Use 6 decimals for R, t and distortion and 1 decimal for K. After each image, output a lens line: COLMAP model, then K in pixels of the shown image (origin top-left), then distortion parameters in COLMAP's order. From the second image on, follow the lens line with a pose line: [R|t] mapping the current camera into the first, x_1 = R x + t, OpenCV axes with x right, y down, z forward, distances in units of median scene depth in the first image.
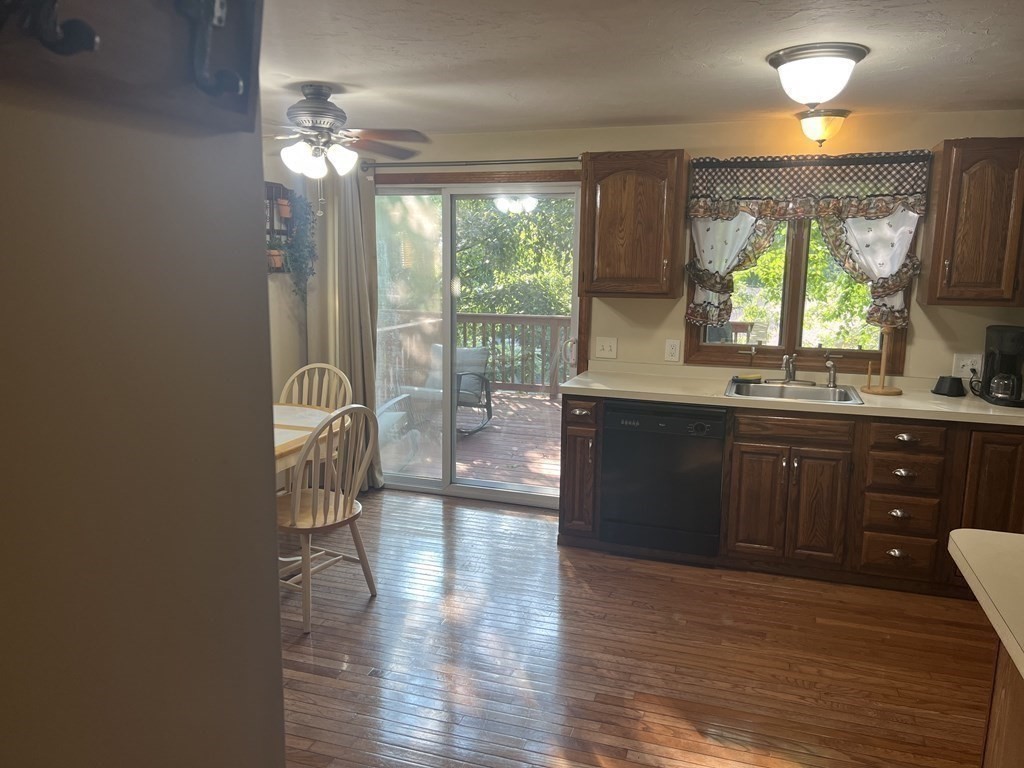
lens RADIAL K [[770.9, 0, 512.9], [0, 770.9, 386.4], [0, 0, 1]] dist [0.037984, -0.023790]
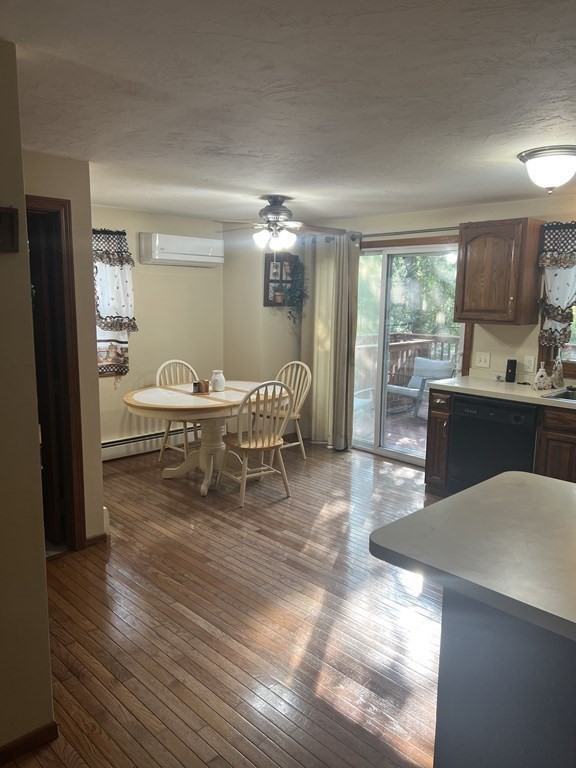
lens RADIAL K [[578.2, 0, 285.1], [0, 578.2, 383.6], [0, 0, 1]] dist [0.037984, -0.023790]
pose [[0.885158, 0.069990, -0.459996, 0.320736], [-0.079075, 0.996869, -0.000484, 0.023061], [0.458522, 0.036803, 0.887921, -0.105995]]
